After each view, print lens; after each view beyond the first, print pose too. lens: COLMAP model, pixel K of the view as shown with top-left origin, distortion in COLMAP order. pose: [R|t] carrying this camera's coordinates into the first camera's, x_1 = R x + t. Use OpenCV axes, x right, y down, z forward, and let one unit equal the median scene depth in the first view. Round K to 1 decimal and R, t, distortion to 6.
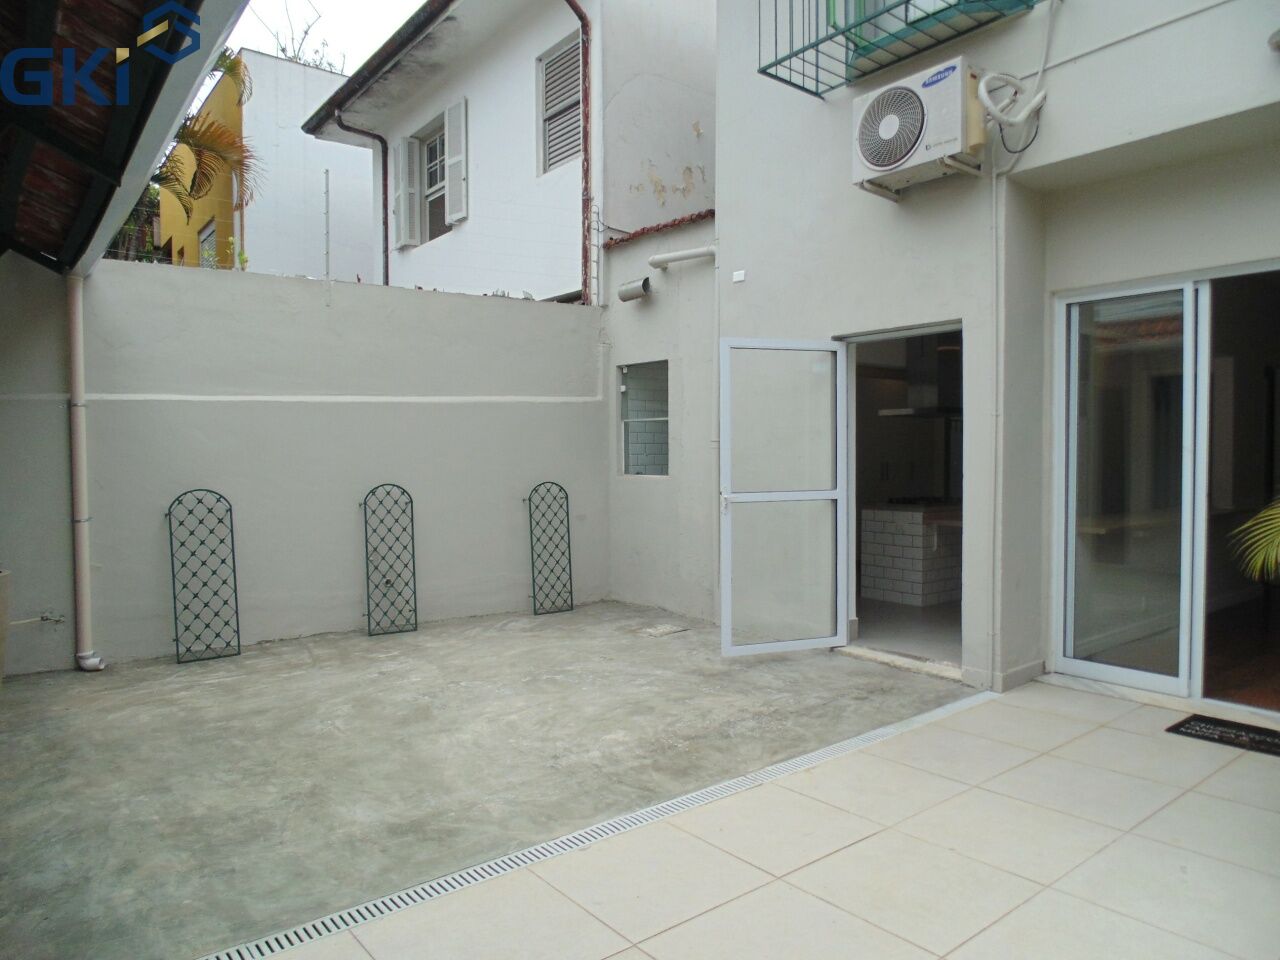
lens RADIAL K [[854.9, 0, 649.3], [0, 854.9, 480.8], [0, 0, 1]] dist [-0.001209, -0.002538]
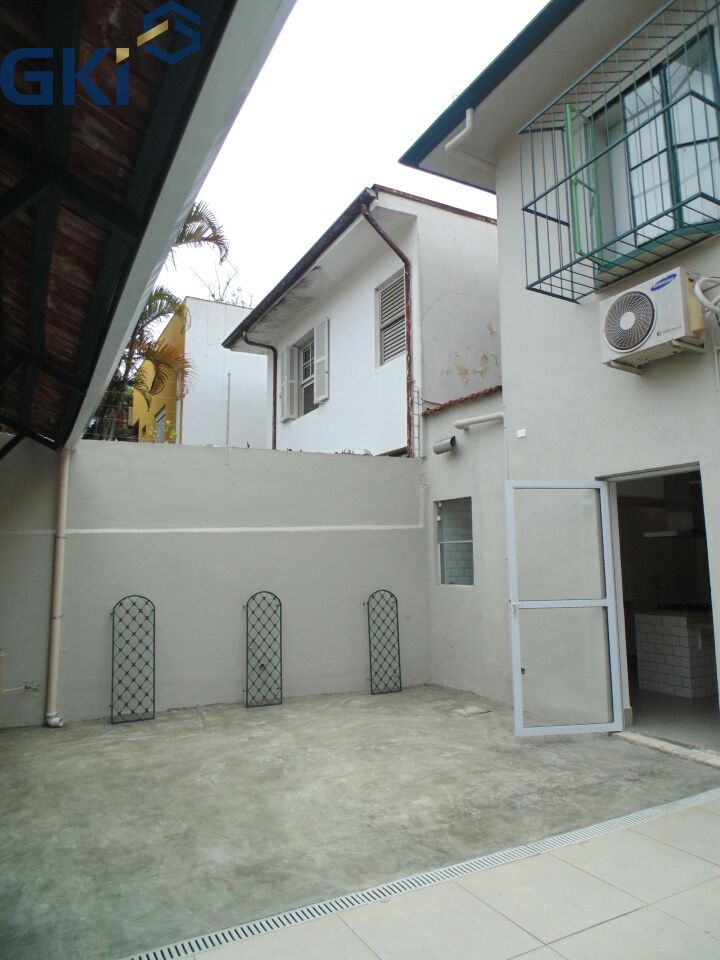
lens RADIAL K [[643.2, 0, 359.9], [0, 643.2, 477.1], [0, 0, 1]] dist [0.001726, -0.005372]
pose [[0.983411, -0.027043, -0.179366, 0.041550], [-0.002563, 0.986654, -0.162811, -0.011722], [0.181375, 0.160570, 0.970217, -0.000246]]
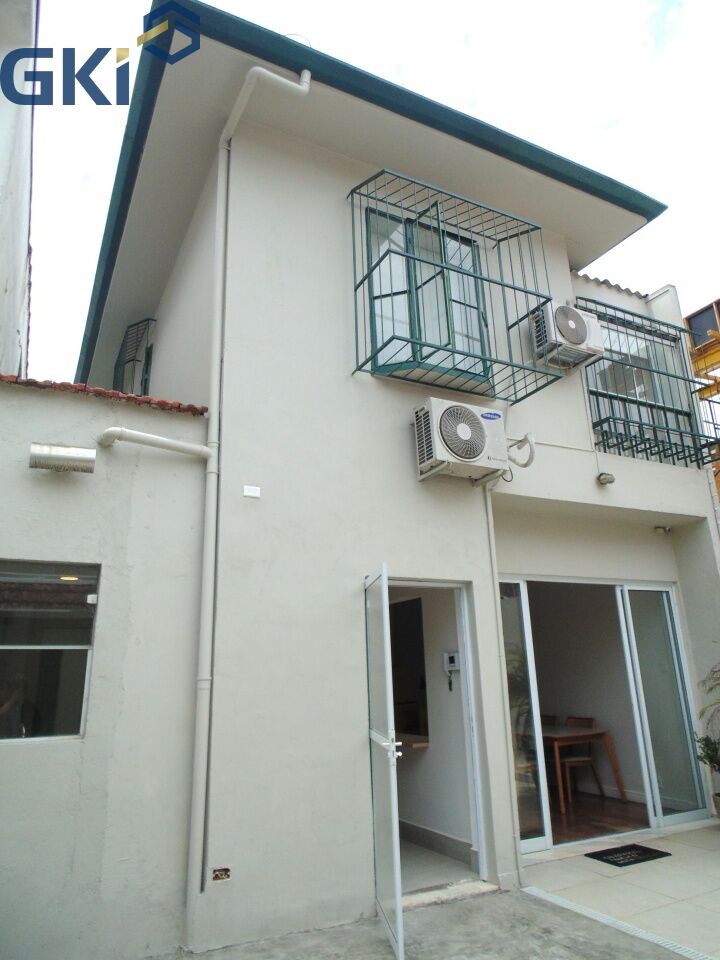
lens RADIAL K [[661.7, 0, 382.5], [0, 661.7, 469.2], [0, 0, 1]] dist [-0.004233, -0.002432]
pose [[0.195532, 0.297088, 0.934615, -0.628987], [0.060310, 0.947565, -0.313822, -0.035178], [-0.978841, 0.117729, 0.167362, 0.860908]]
